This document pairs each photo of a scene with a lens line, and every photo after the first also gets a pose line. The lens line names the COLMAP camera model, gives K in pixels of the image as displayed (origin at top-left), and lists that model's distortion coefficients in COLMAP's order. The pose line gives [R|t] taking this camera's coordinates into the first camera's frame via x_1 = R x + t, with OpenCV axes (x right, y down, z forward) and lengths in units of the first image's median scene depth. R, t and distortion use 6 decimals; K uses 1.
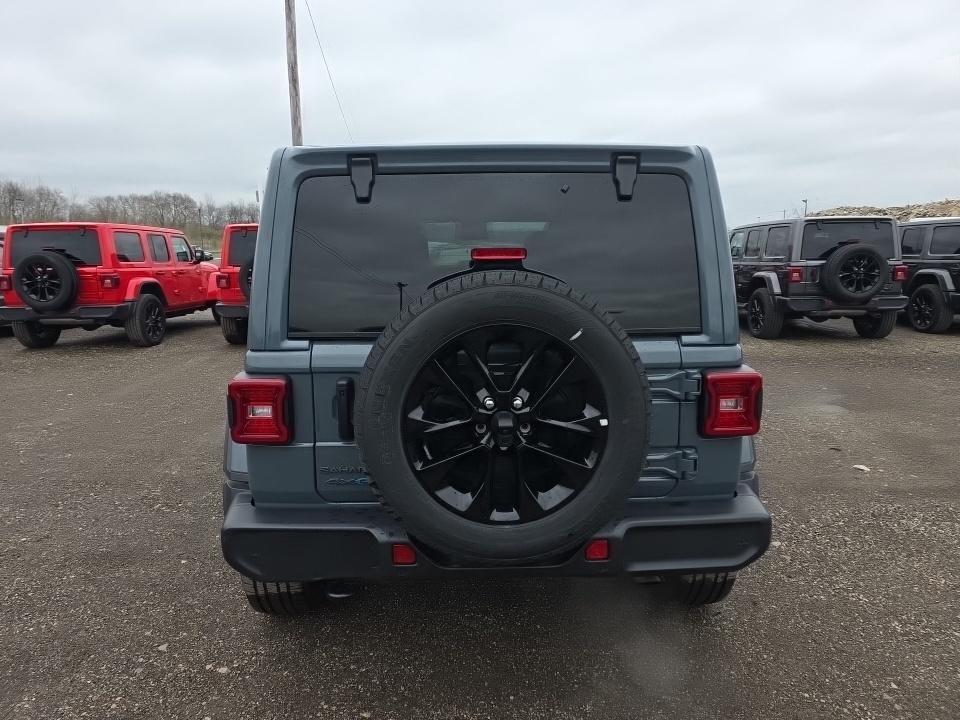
lens RADIAL K [[661.0, 0, 468.3], [0, 661.0, 363.4], [0, 0, 1]] dist [0.037665, -0.003299]
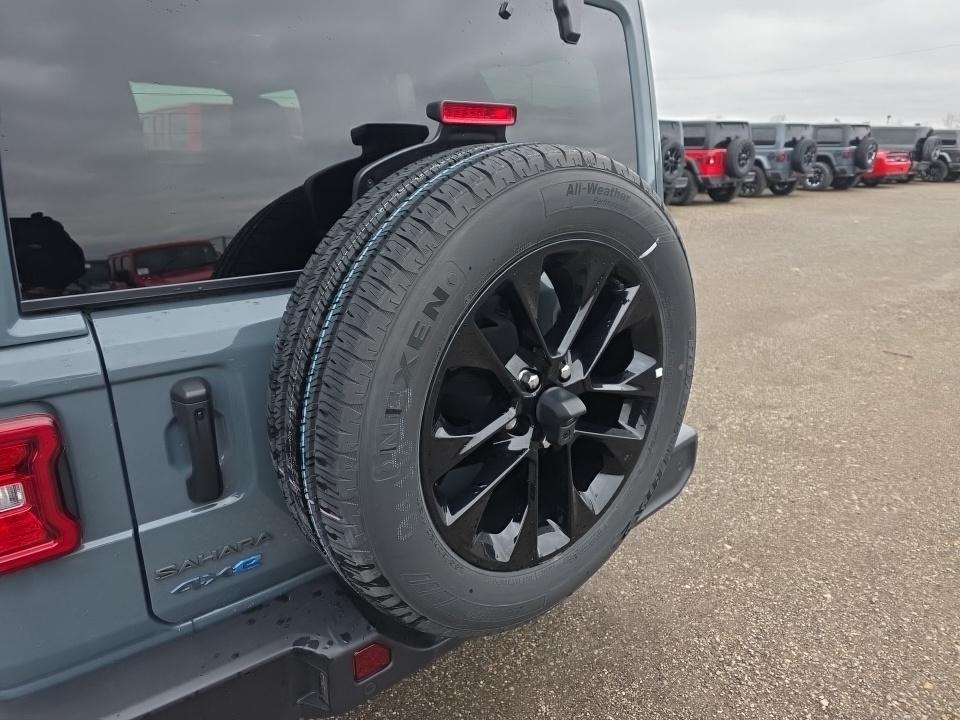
lens RADIAL K [[673.5, 0, 480.0], [0, 673.5, 360.0], [0, 0, 1]] dist [0.038231, -0.004275]
pose [[0.763745, -0.190481, 0.616774, -0.327710], [0.089471, 0.977486, 0.191091, -0.067480], [-0.639287, -0.090761, 0.763593, 0.499163]]
